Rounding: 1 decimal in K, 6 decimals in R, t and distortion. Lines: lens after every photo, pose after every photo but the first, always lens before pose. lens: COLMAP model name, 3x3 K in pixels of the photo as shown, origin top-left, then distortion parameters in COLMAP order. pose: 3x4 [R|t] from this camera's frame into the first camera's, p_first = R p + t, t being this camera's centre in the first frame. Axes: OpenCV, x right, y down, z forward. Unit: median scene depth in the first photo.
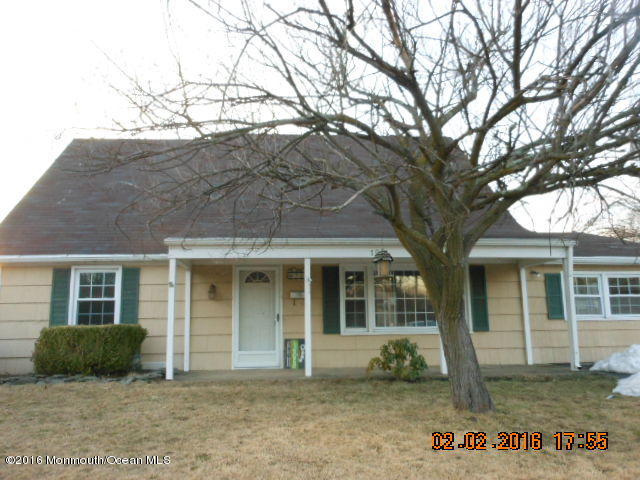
lens RADIAL K [[519.3, 0, 320.0], [0, 519.3, 240.0], [0, 0, 1]] dist [-0.007478, -0.005853]
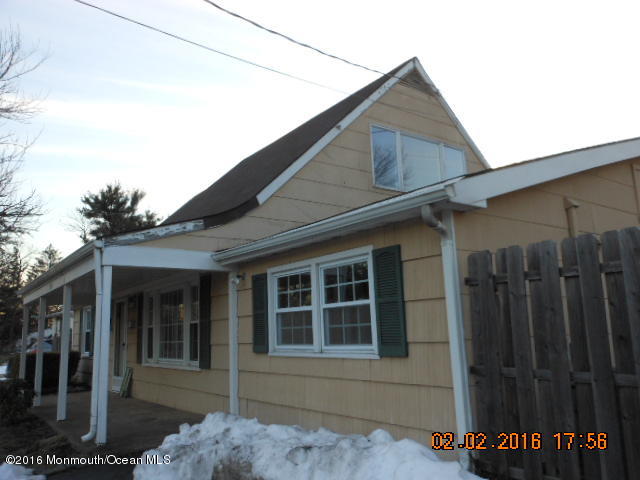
lens RADIAL K [[519.3, 0, 320.0], [0, 519.3, 240.0], [0, 0, 1]] dist [-0.007478, -0.005853]
pose [[0.516251, -0.157537, -0.841824, 0.978111], [0.201060, 0.977760, -0.059675, 0.074369], [0.832502, -0.138450, 0.536444, 0.738694]]
